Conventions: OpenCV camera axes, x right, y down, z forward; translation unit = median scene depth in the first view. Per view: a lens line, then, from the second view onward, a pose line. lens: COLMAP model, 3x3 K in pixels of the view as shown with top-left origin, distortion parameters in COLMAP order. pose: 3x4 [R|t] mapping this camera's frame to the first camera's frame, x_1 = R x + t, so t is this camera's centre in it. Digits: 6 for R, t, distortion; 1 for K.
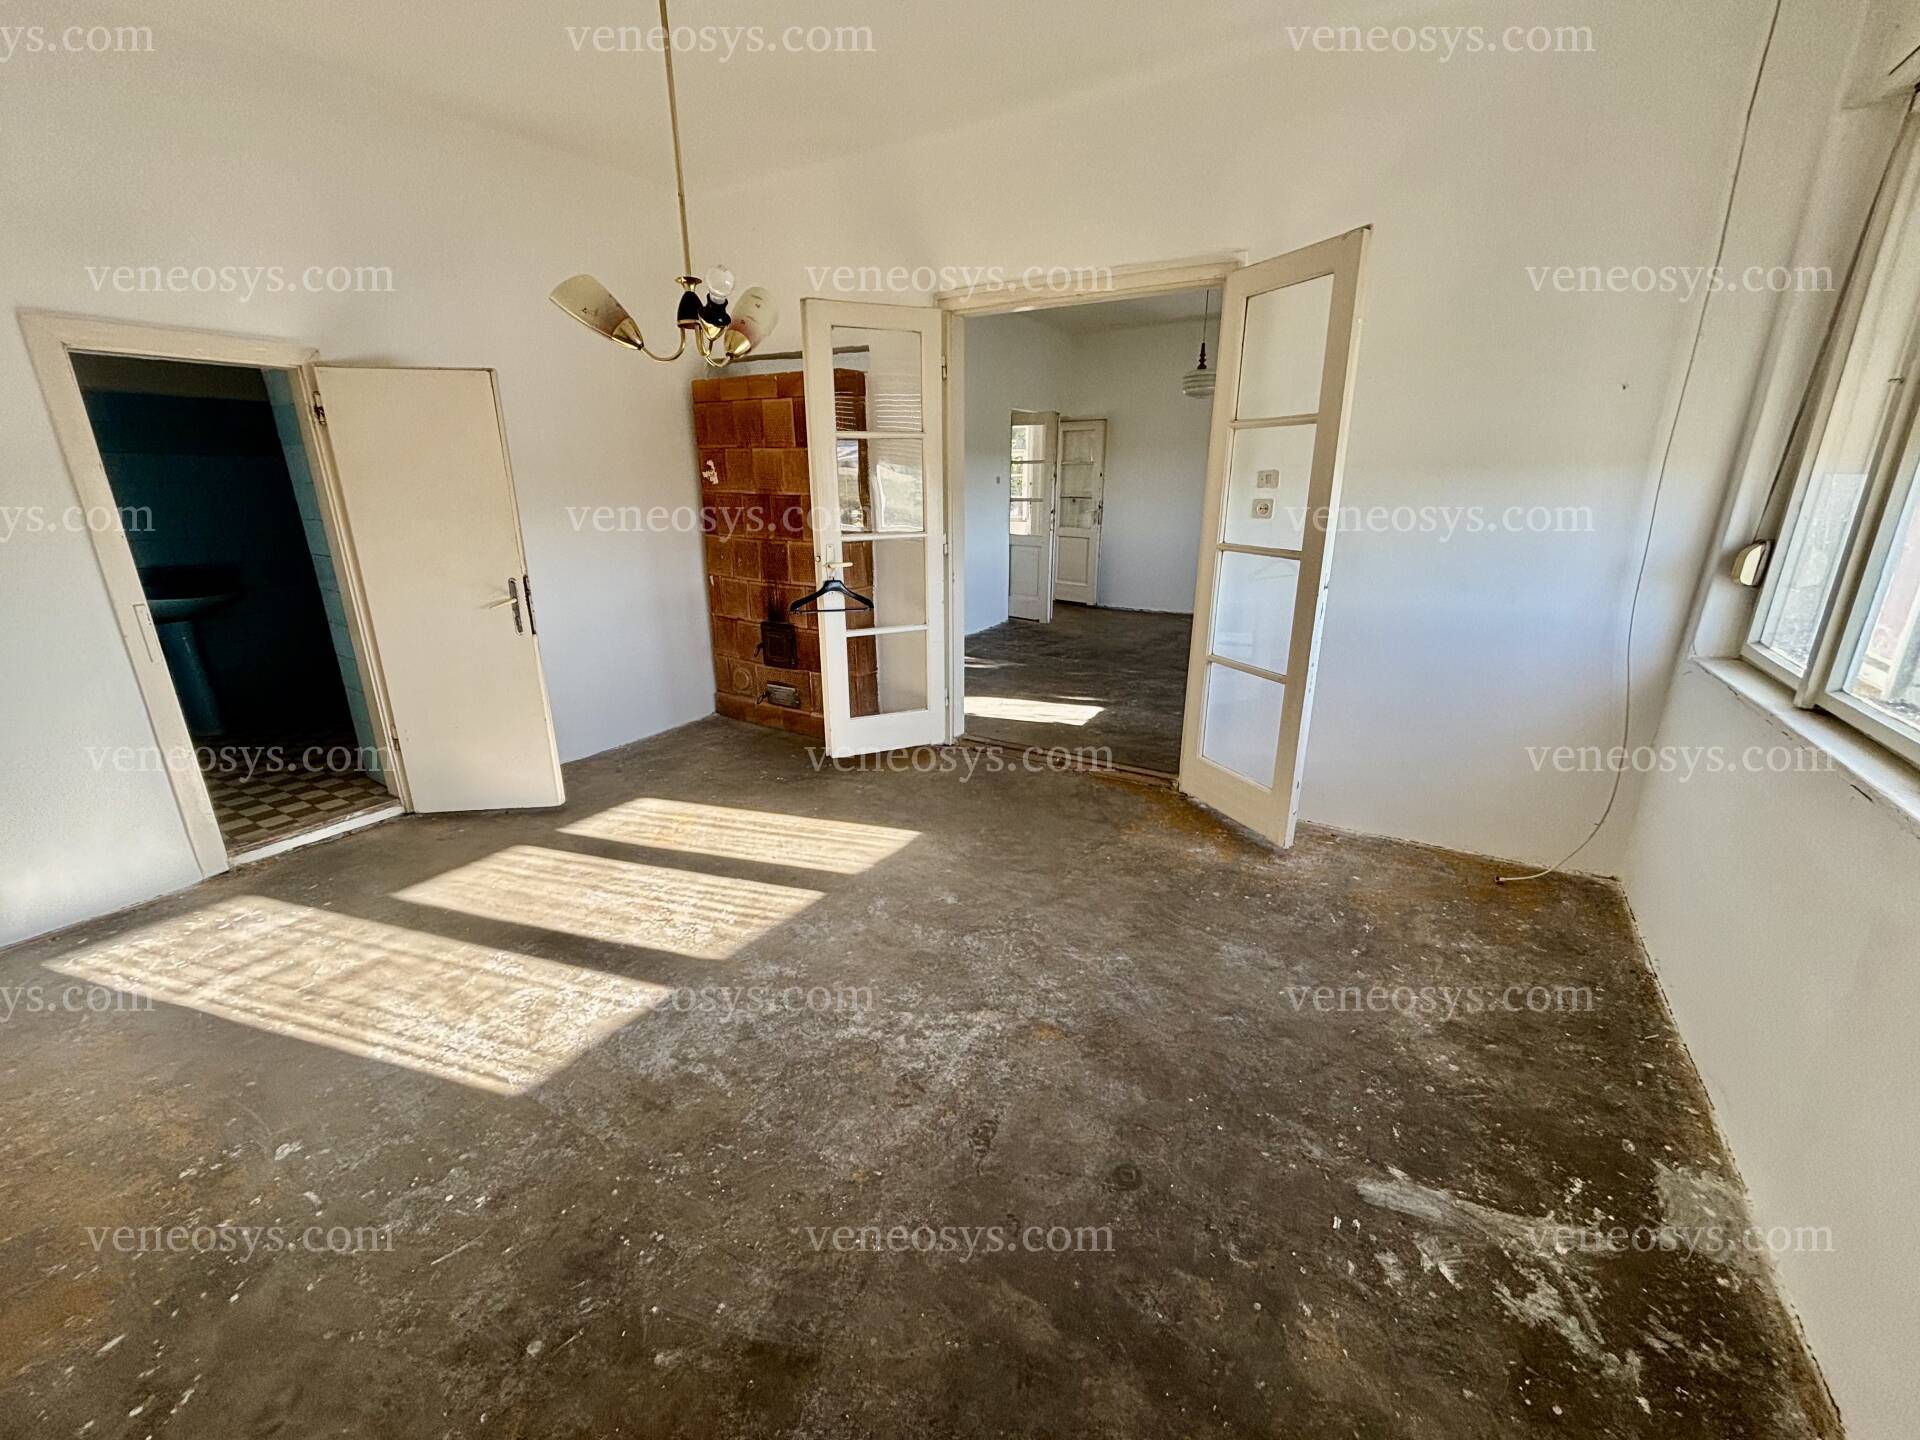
lens RADIAL K [[776.6, 0, 960.0], [0, 776.6, 720.0], [0, 0, 1]] dist [-0.001414, 0.000821]
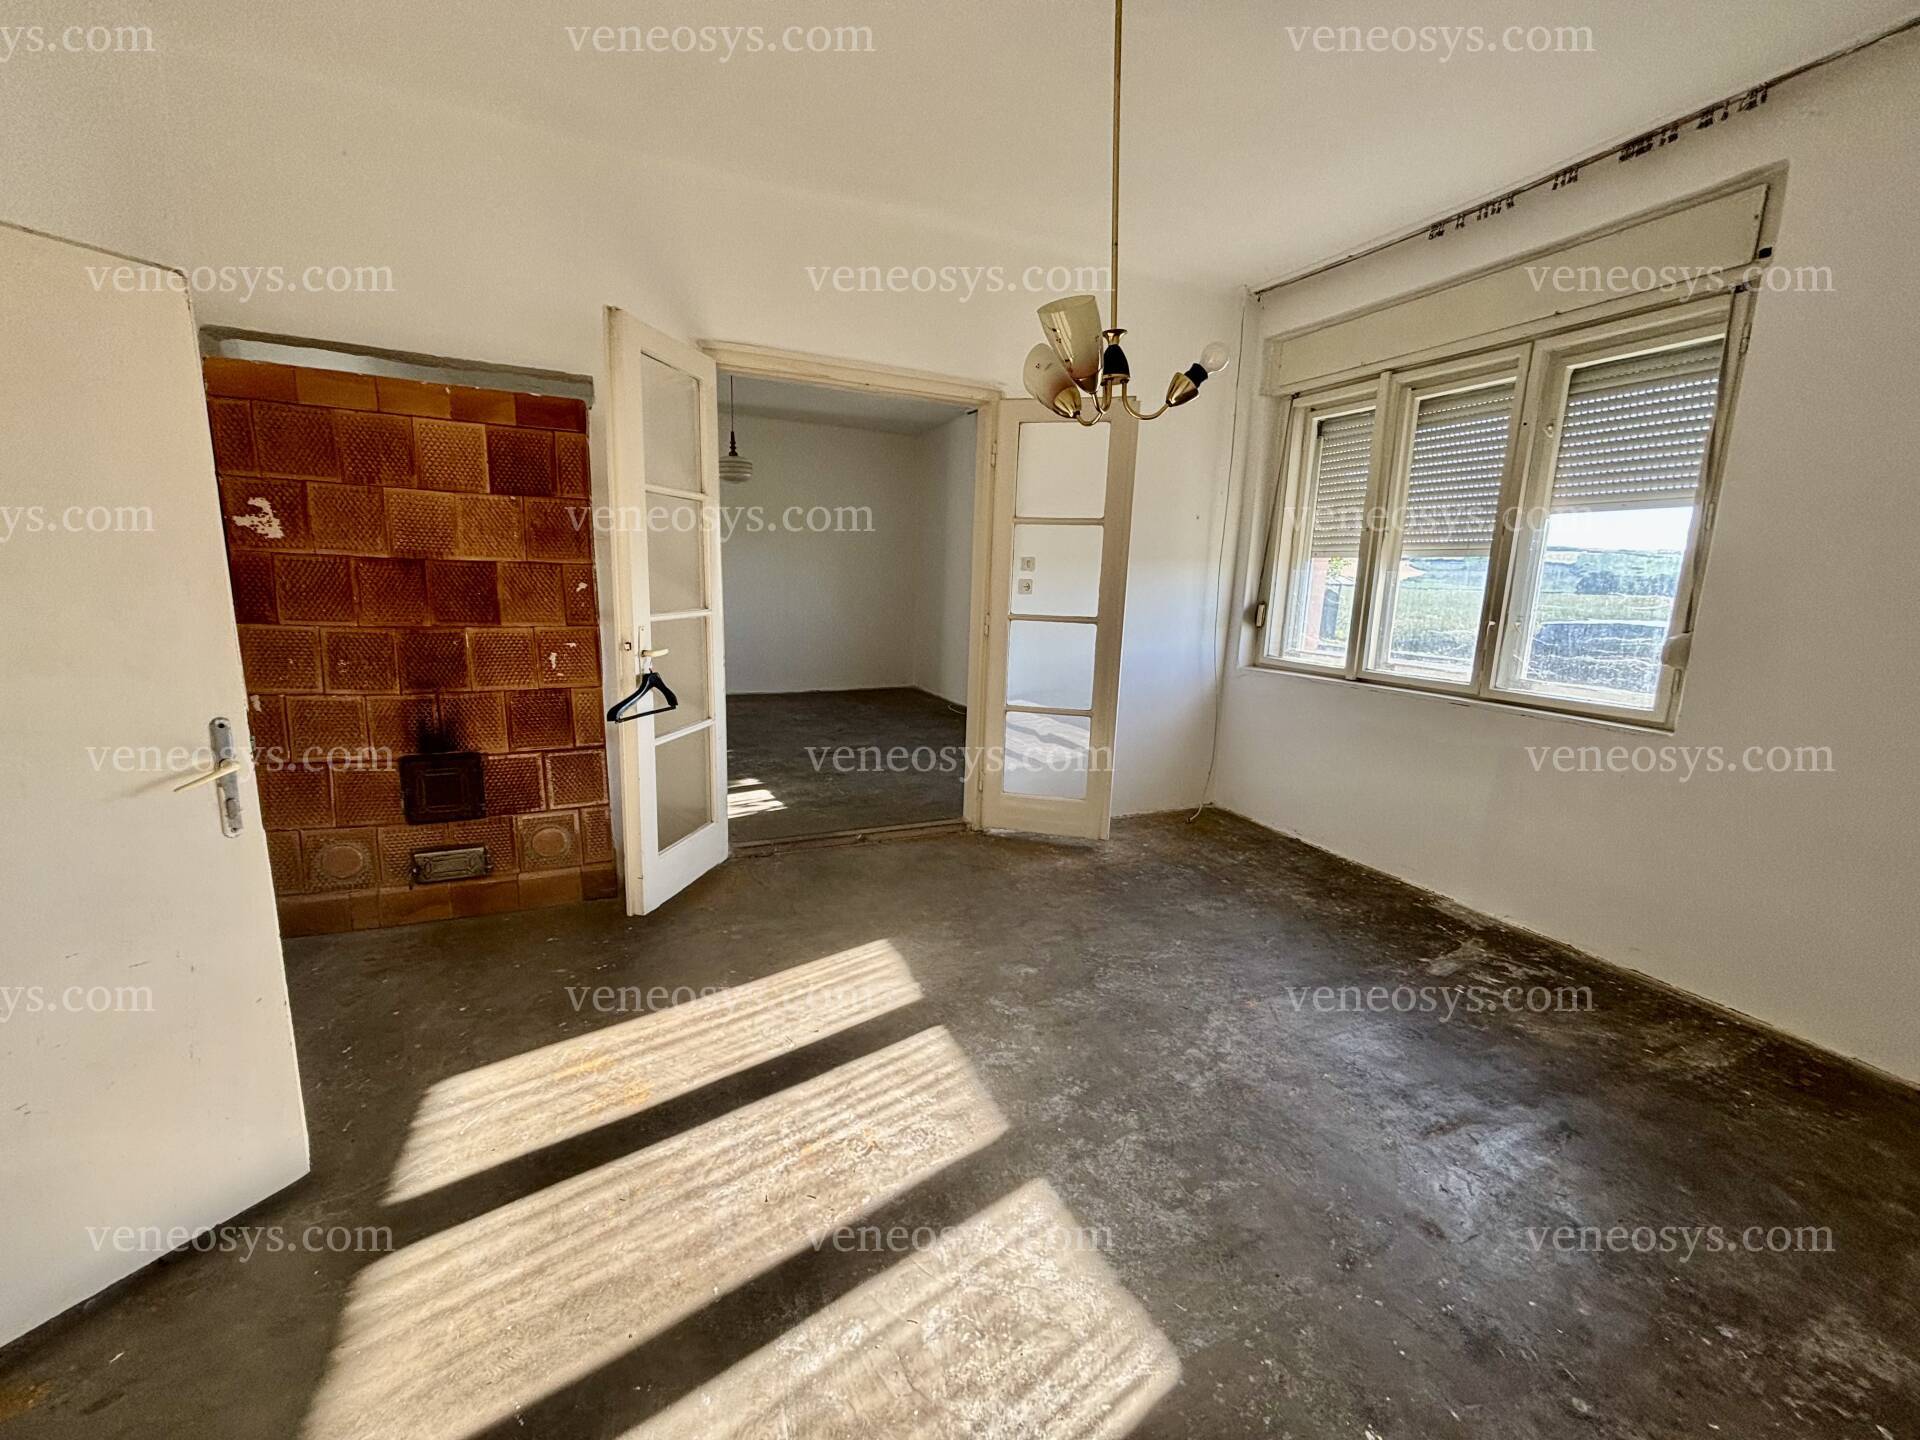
lens RADIAL K [[776.6, 0, 960.0], [0, 776.6, 720.0], [0, 0, 1]] dist [-0.001414, 0.000821]
pose [[0.564170, -0.131521, 0.815116, -0.734627], [0.216028, 0.976354, 0.008017, -0.093245], [-0.796897, 0.171565, 0.579242, 0.398179]]
